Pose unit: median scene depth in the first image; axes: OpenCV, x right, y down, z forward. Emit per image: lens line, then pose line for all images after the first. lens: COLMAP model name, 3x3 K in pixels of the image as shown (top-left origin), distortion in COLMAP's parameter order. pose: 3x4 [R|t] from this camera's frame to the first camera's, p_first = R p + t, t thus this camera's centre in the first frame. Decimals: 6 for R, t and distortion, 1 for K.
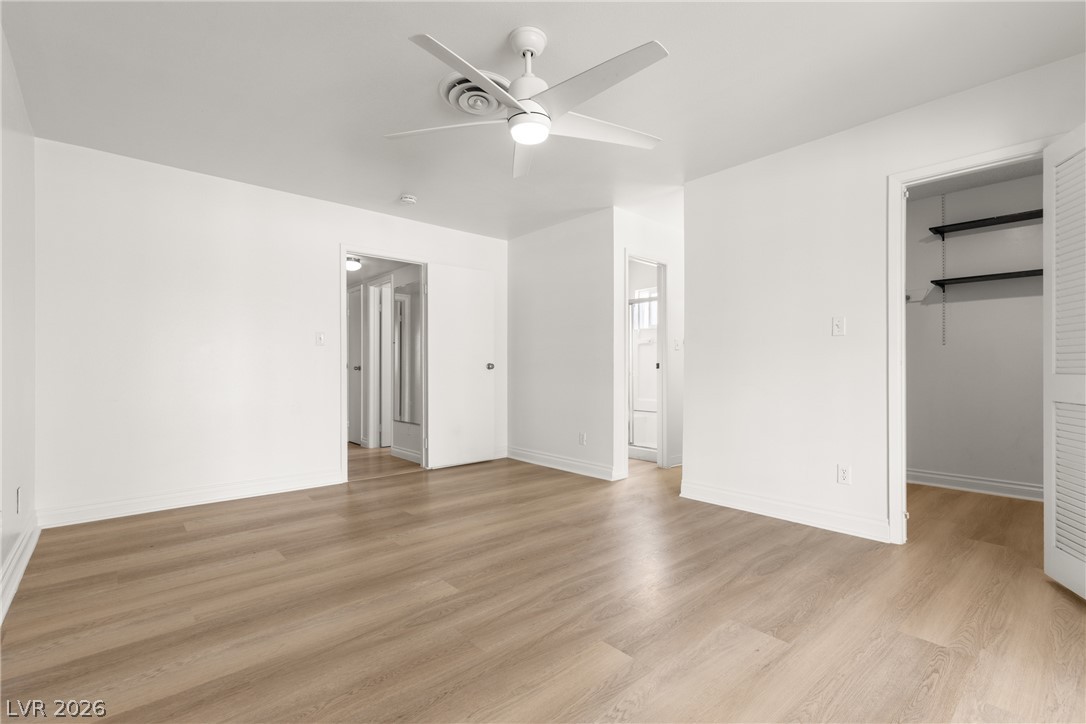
lens RADIAL K [[484.9, 0, 544.7], [0, 484.9, 364.3], [0, 0, 1]] dist [0.003409, -0.000020]
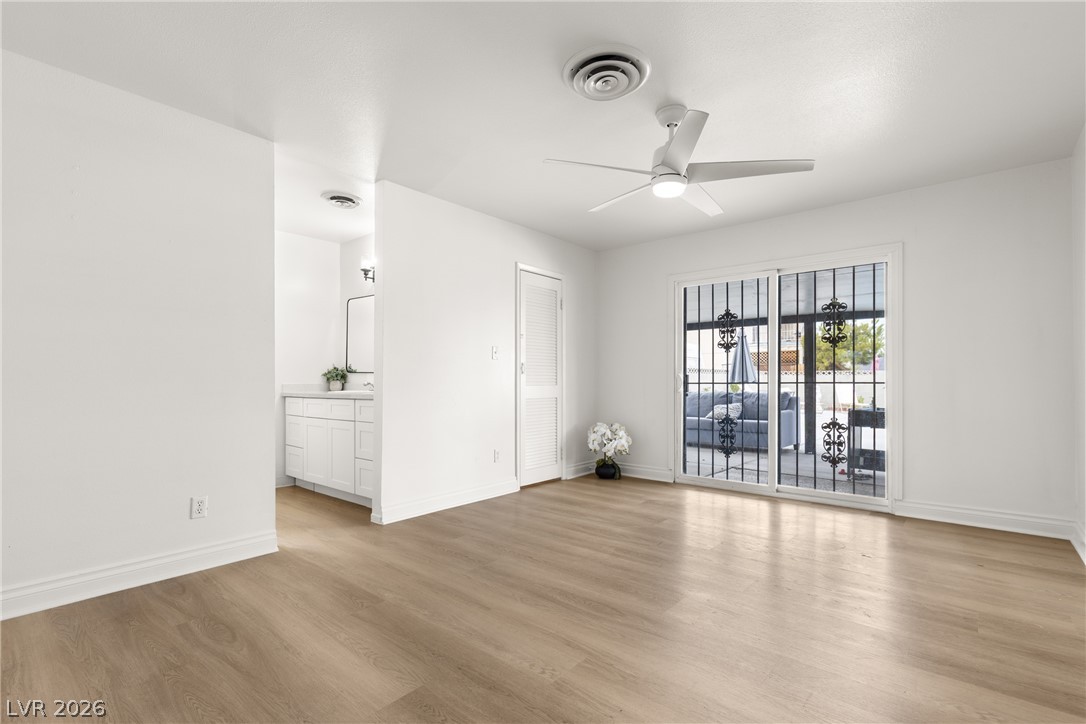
lens RADIAL K [[484.9, 0, 544.7], [0, 484.9, 364.3], [0, 0, 1]] dist [0.003409, -0.000020]
pose [[-0.114859, 0.033395, 0.992820, -0.850125], [-0.005559, 0.999398, -0.034260, -0.001502], [-0.993366, -0.009454, -0.114604, 1.007487]]
